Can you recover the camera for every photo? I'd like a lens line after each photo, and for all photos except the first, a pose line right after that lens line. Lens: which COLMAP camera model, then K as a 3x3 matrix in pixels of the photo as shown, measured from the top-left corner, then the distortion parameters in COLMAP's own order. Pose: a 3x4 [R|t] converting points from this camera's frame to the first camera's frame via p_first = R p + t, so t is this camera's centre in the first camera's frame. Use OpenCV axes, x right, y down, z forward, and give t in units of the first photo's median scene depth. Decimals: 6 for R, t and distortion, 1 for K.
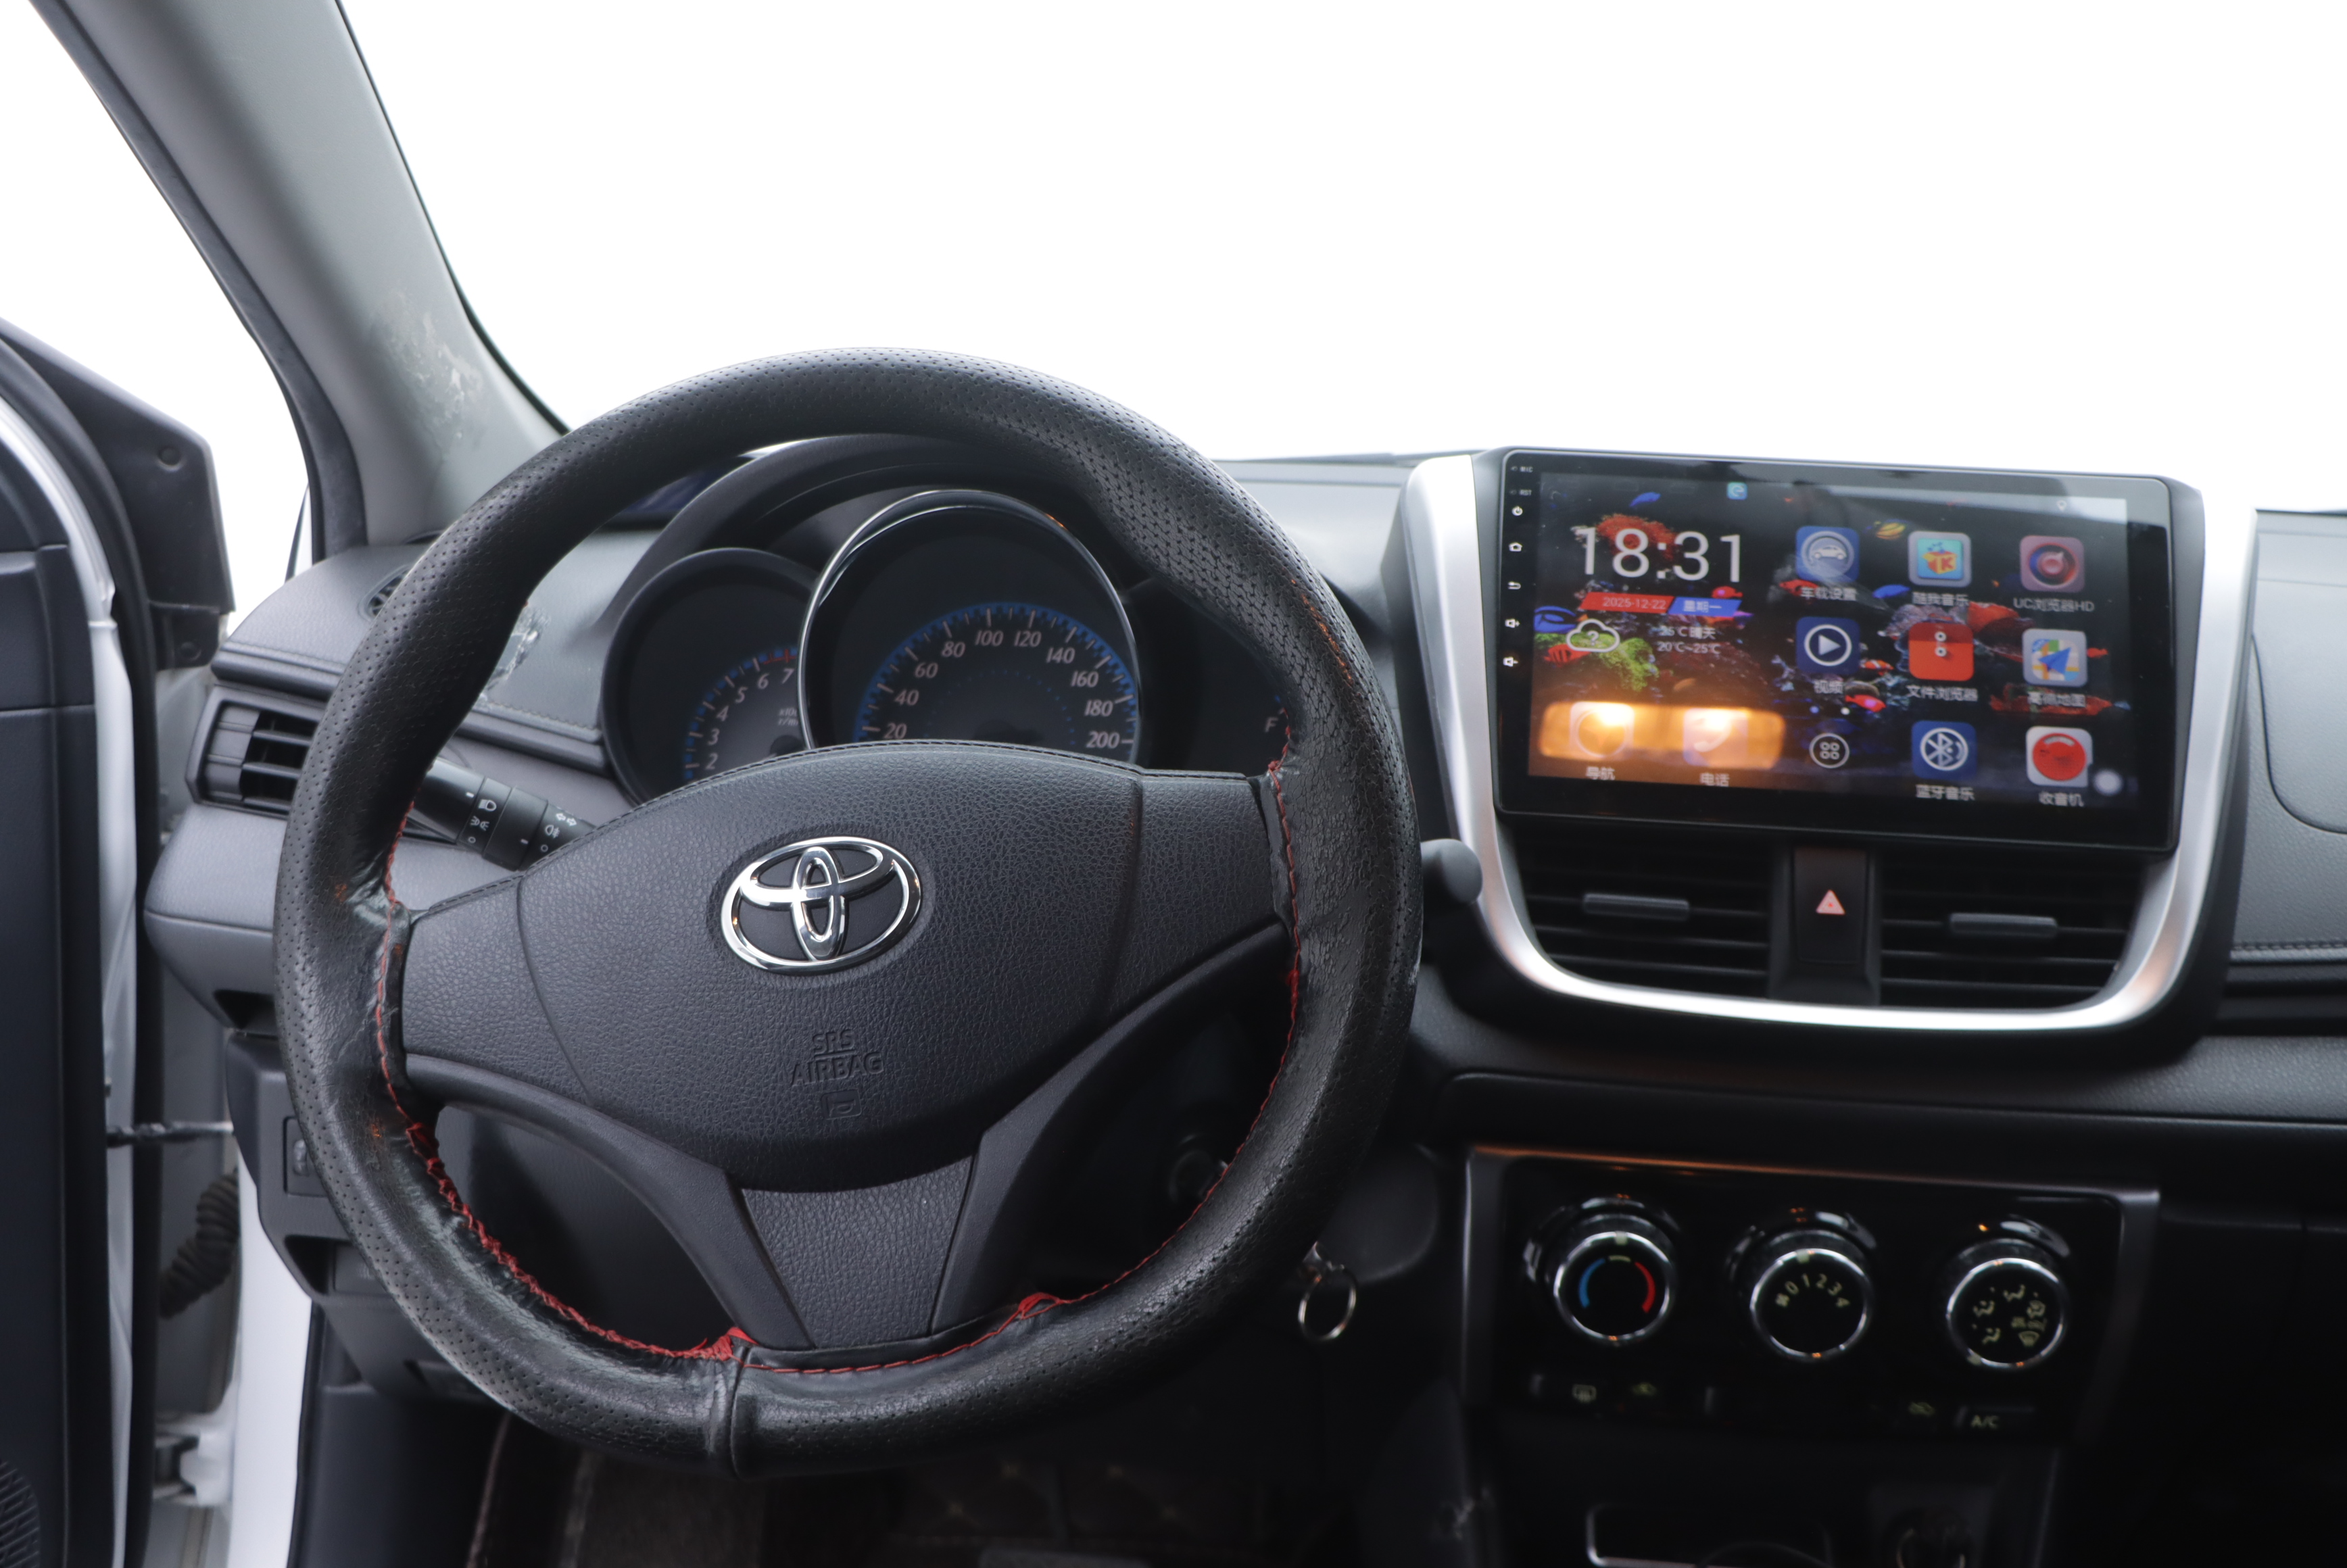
lens RADIAL K [[2425.7, 0, 1192.8], [0, 2425.7, 810.3], [0, 0, 1]] dist [-0.070970, 0.000000]
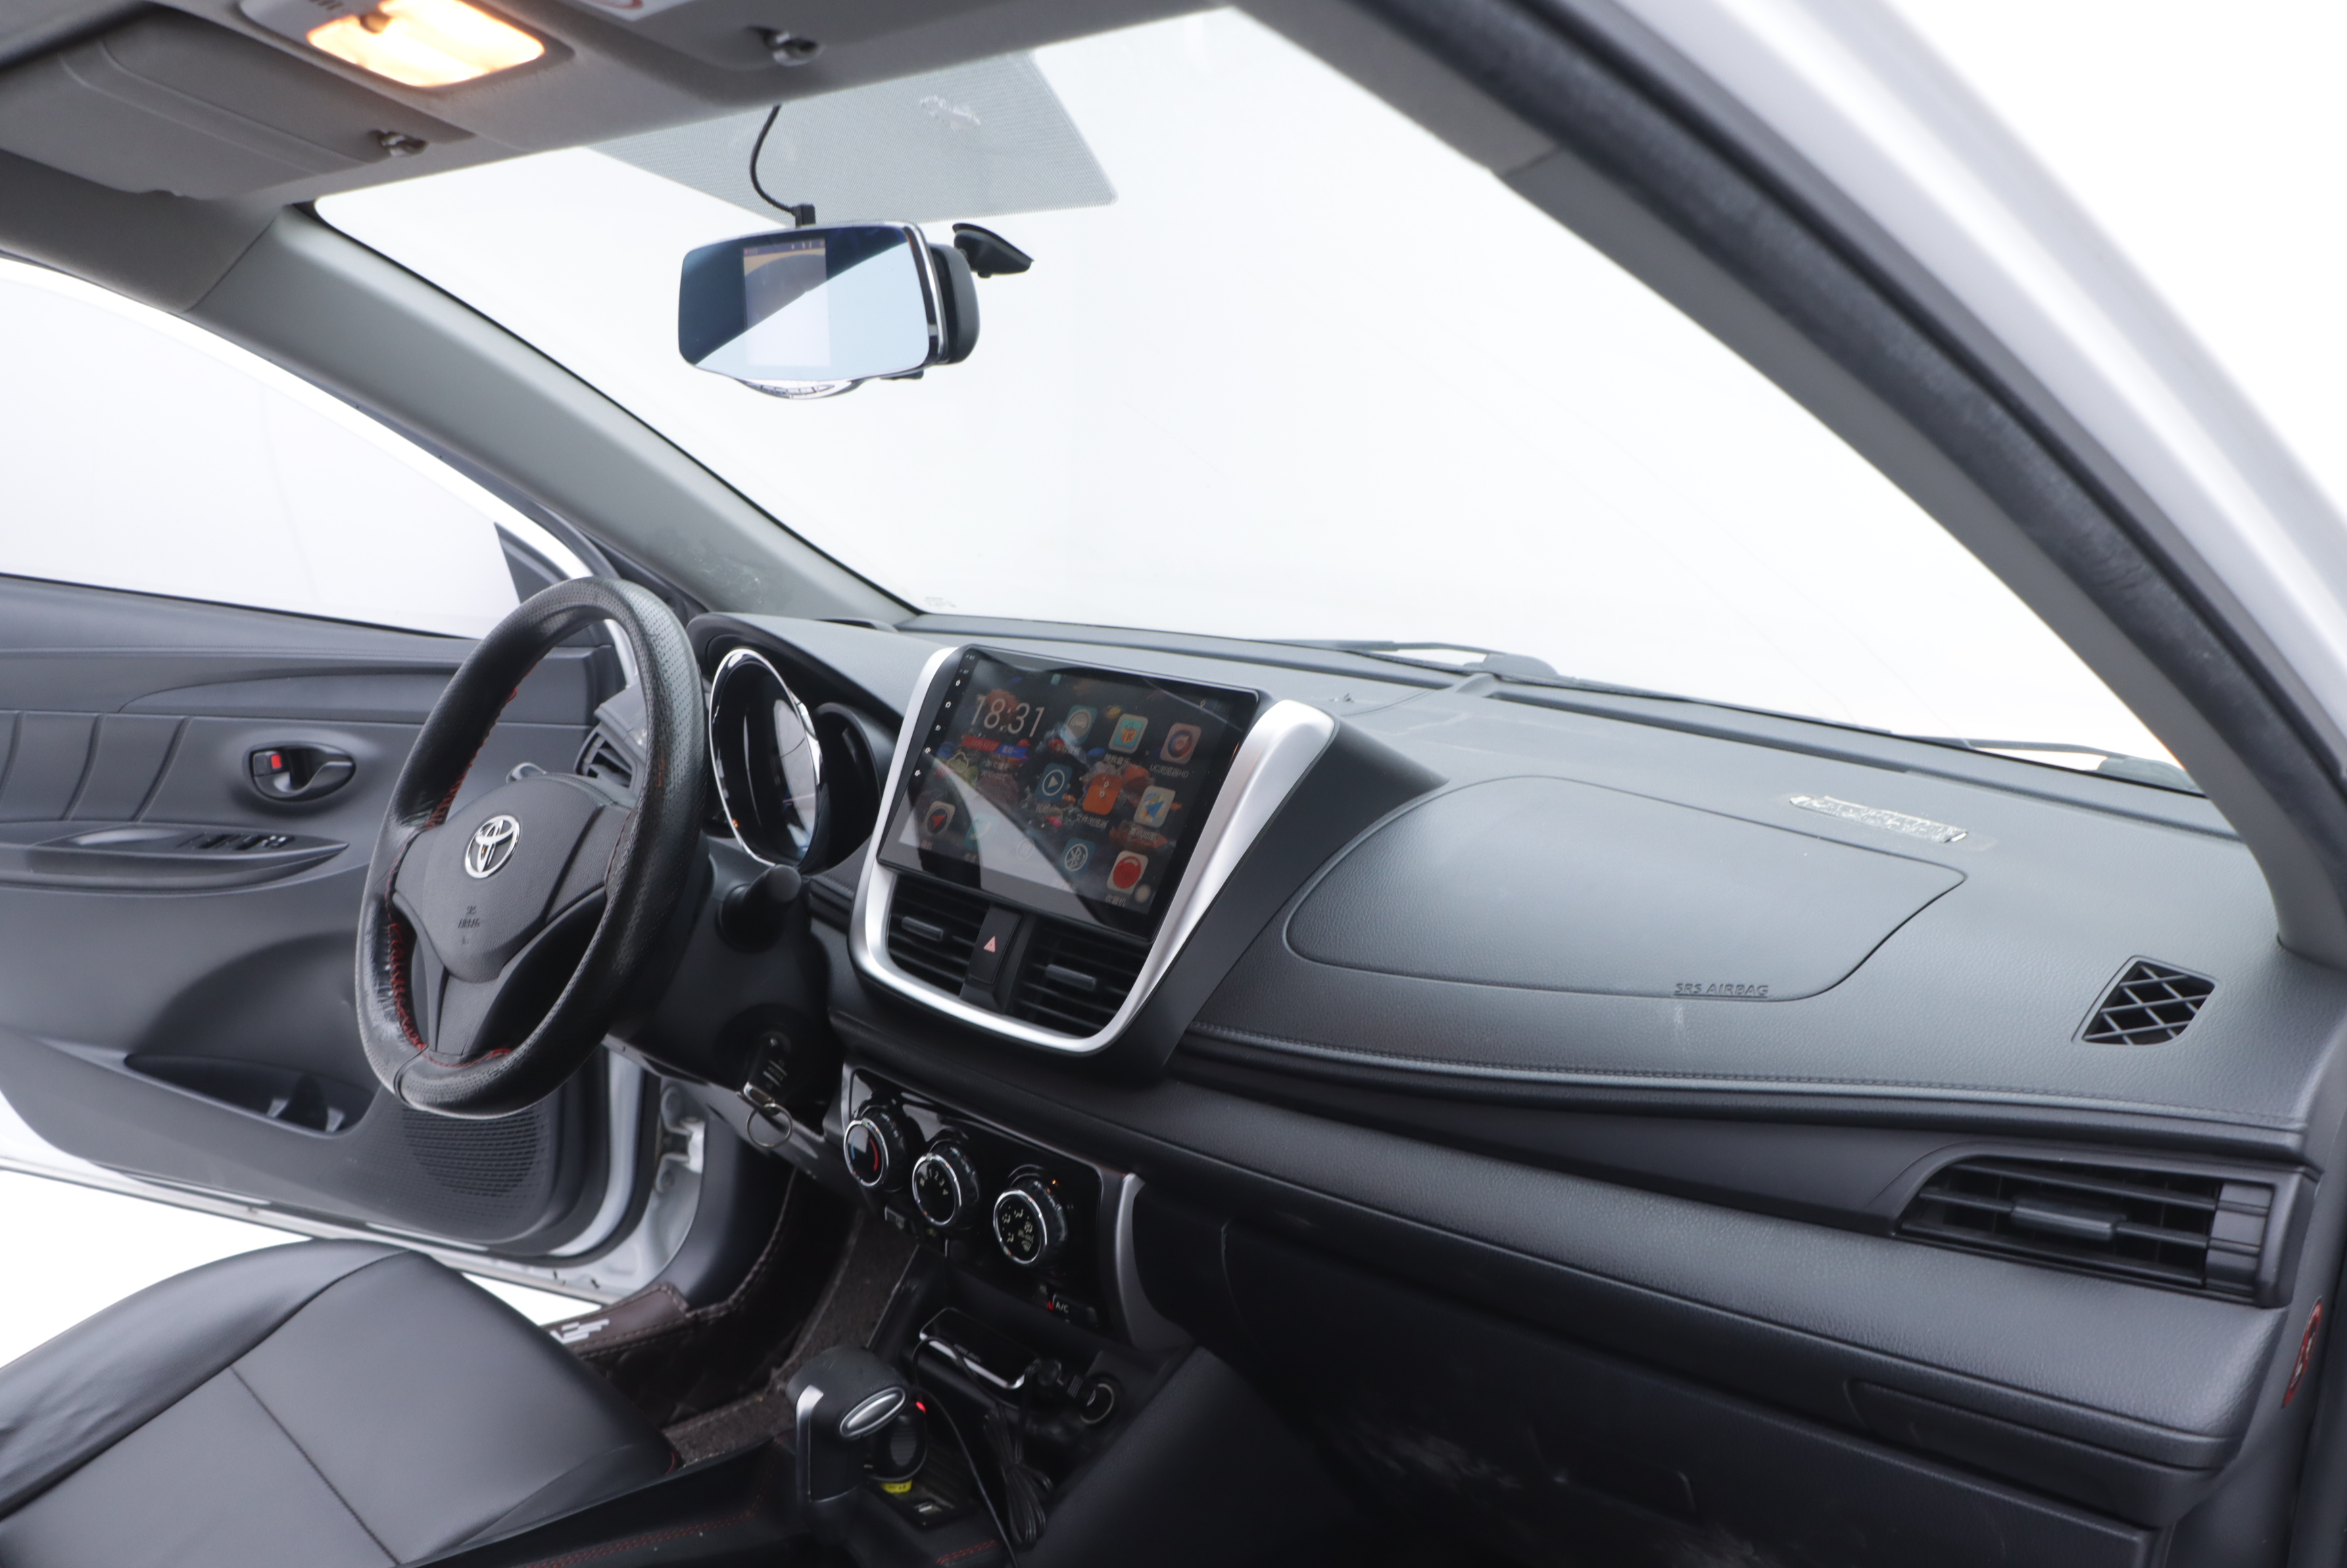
lens RADIAL K [[1981.3, 0, 1154.0], [0, 1981.3, 782.7], [0, 0, 1]] dist [-0.171340, 0.006220]
pose [[0.762886, 0.105671, -0.637839, 1.118723], [-0.134920, 0.990853, 0.002784, -0.080679], [0.632299, 0.083934, 0.770164, 0.067549]]
